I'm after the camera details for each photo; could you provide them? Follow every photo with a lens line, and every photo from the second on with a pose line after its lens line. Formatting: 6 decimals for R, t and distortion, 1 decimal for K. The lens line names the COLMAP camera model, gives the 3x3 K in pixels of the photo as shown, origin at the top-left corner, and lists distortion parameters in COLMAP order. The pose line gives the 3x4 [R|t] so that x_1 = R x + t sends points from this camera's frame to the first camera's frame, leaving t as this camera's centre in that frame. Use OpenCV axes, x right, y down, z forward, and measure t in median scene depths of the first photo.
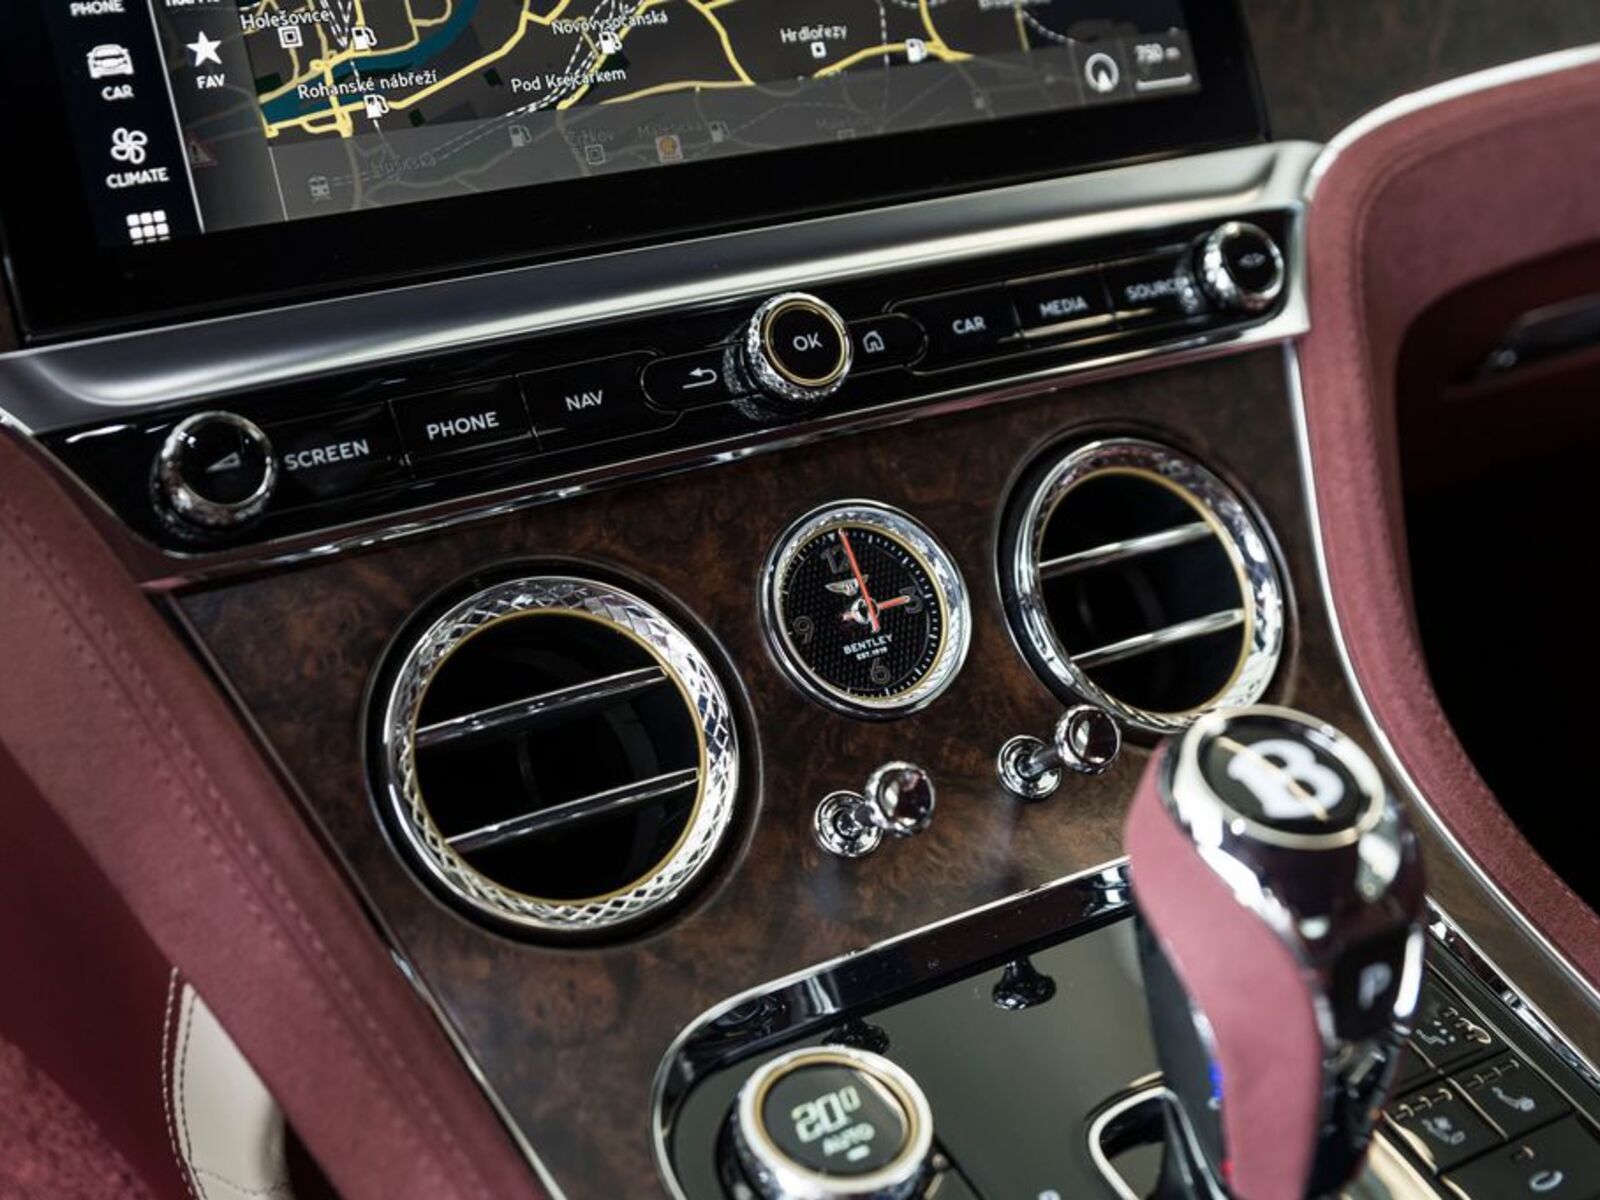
lens RADIAL K [[2178.9, 0, 793.6], [0, 2178.9, 585.1], [0, 0, 1]] dist [-0.075313, 0.000000]
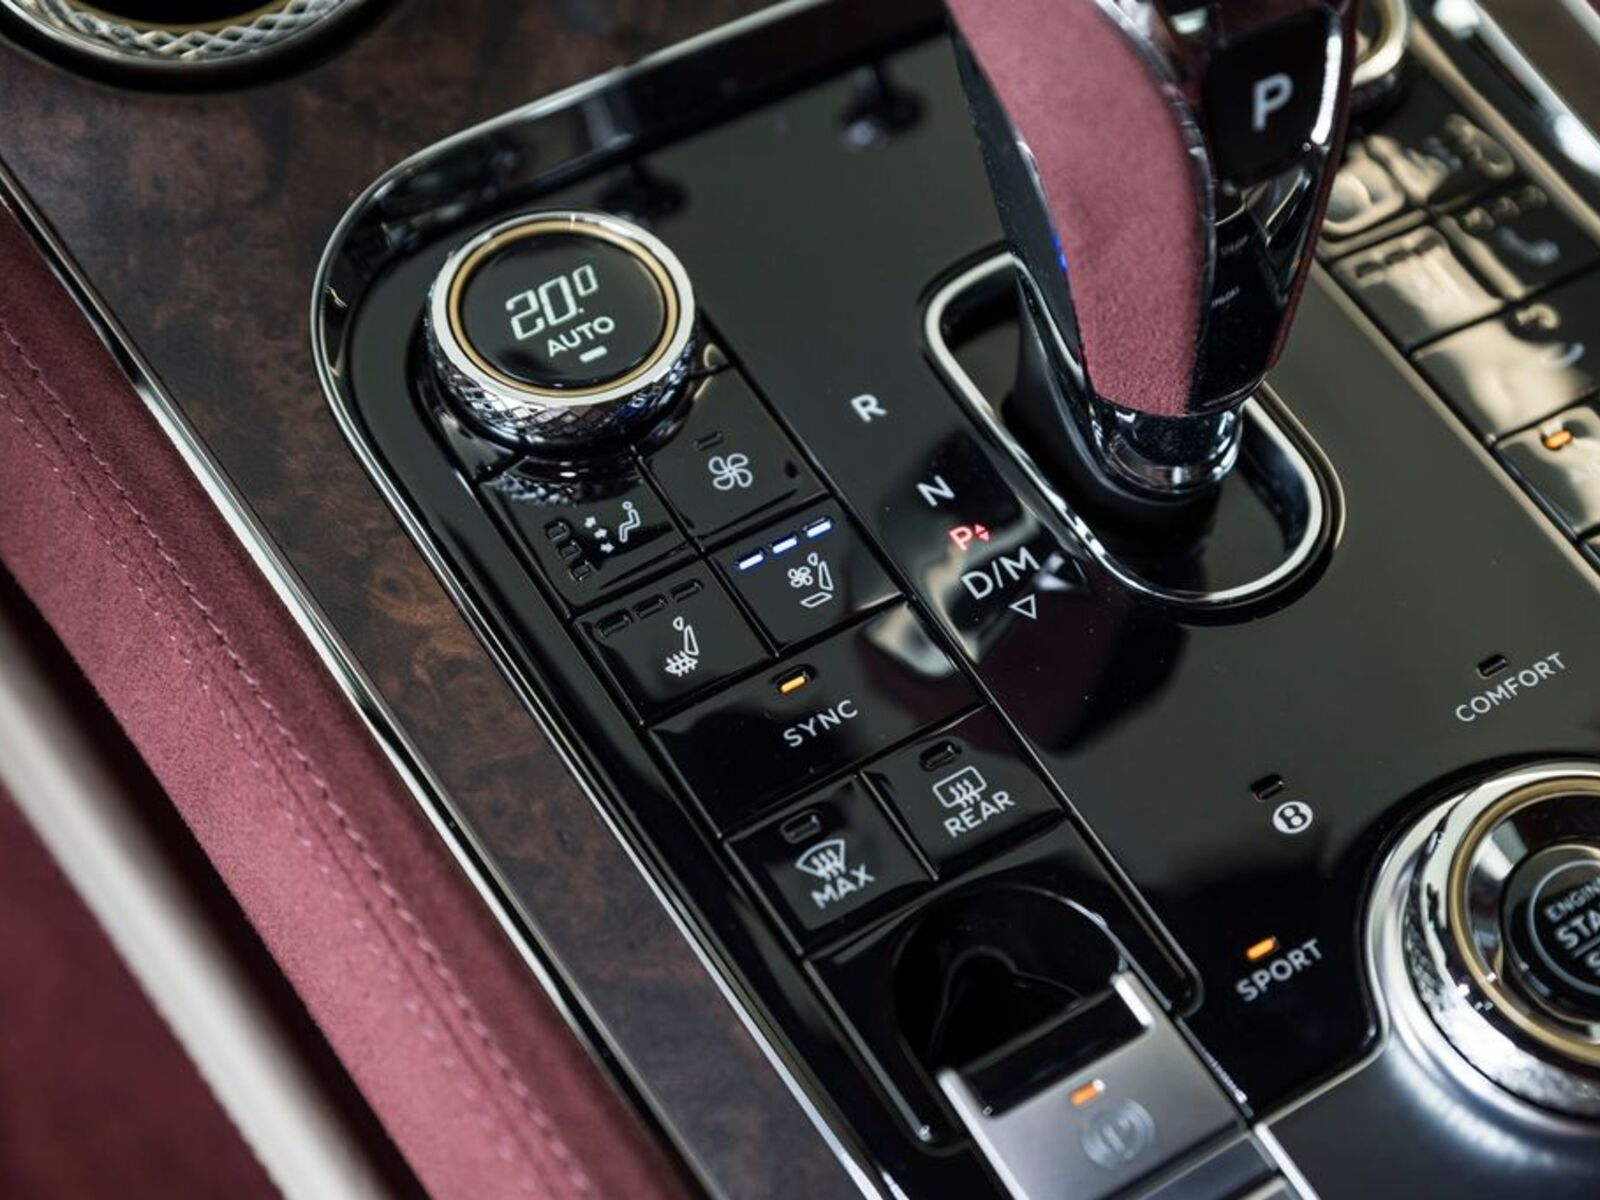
lens RADIAL K [[2840.9, 0, 801.7], [0, 2840.9, 604.5], [0, 0, 1]] dist [-0.124993, 0.000000]
pose [[0.998939, -0.040885, -0.021196, 0.102152], [0.045734, 0.934757, 0.352331, 0.006595], [0.005408, -0.352926, 0.935635, 0.067844]]
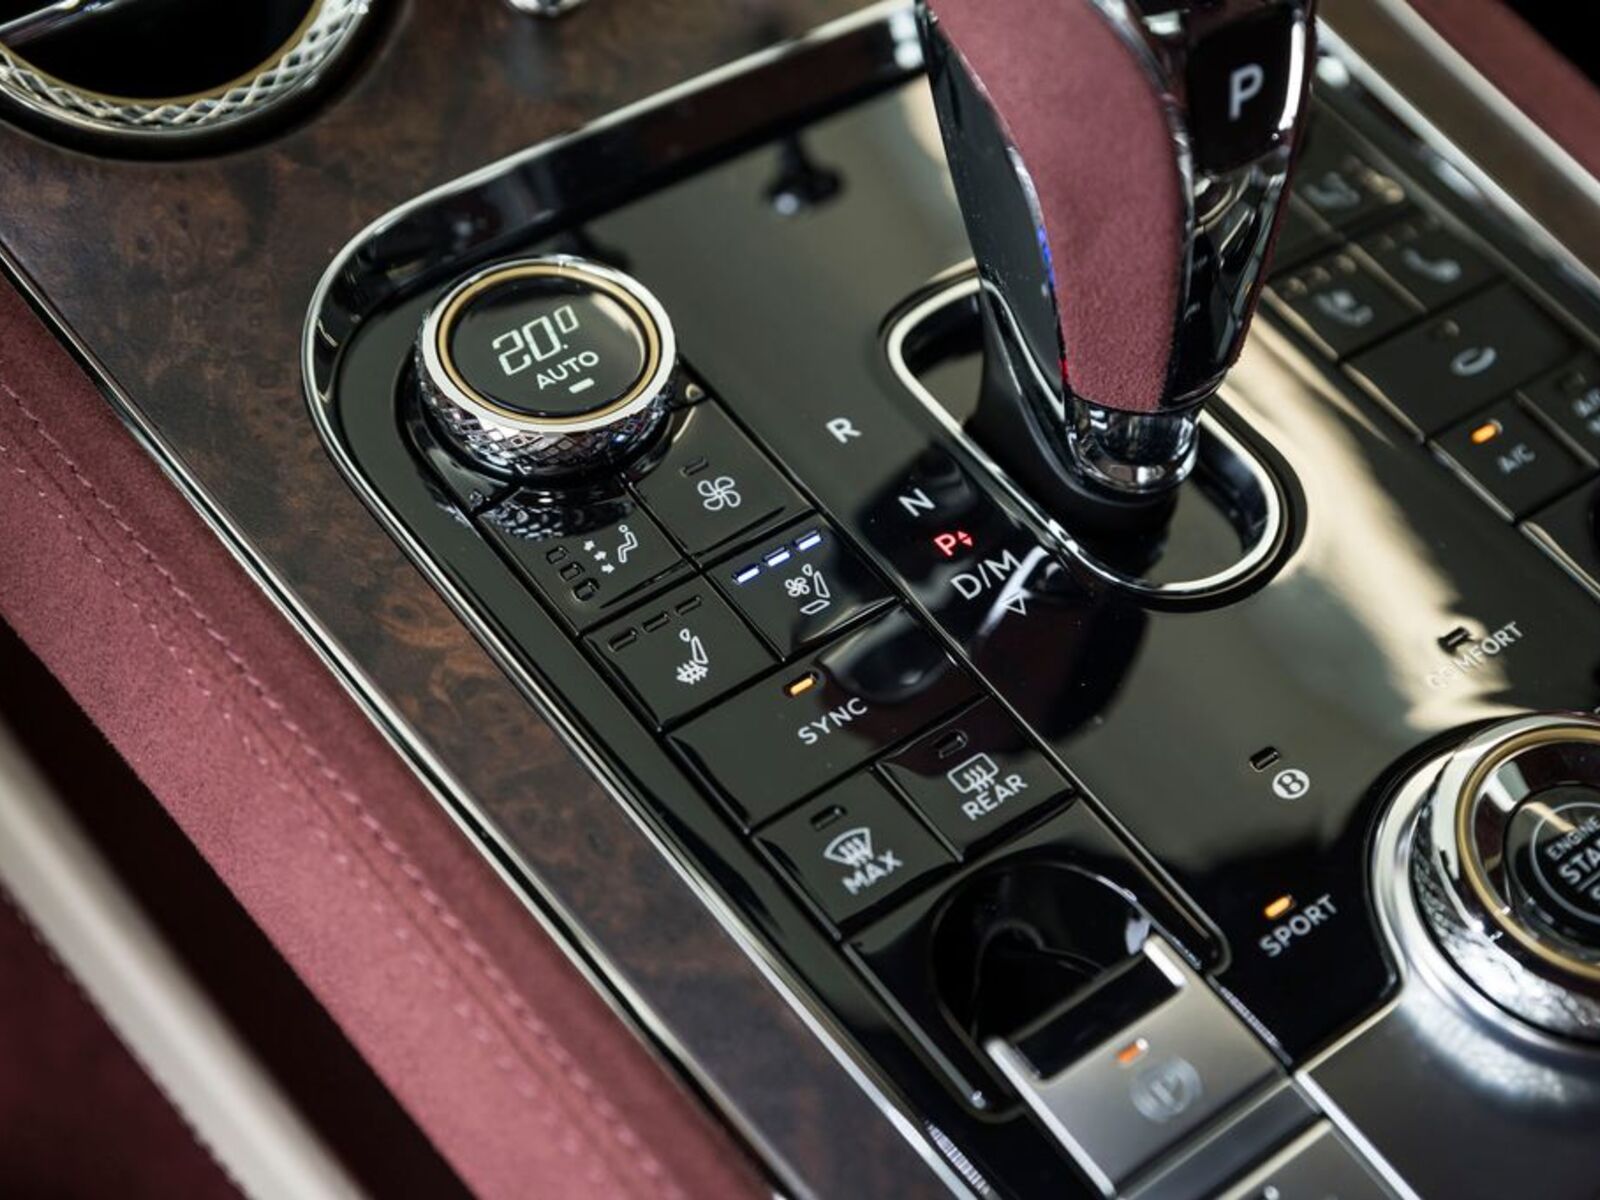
lens RADIAL K [[2577.3, 0, 804.4], [0, 2577.3, 603.1], [0, 0, 1]] dist [-0.119794, 0.000000]
pose [[0.993224, -0.093010, 0.069681, 0.032855], [0.068946, 0.954244, 0.290974, 0.069016], [-0.093556, -0.284198, 0.954190, 0.102456]]
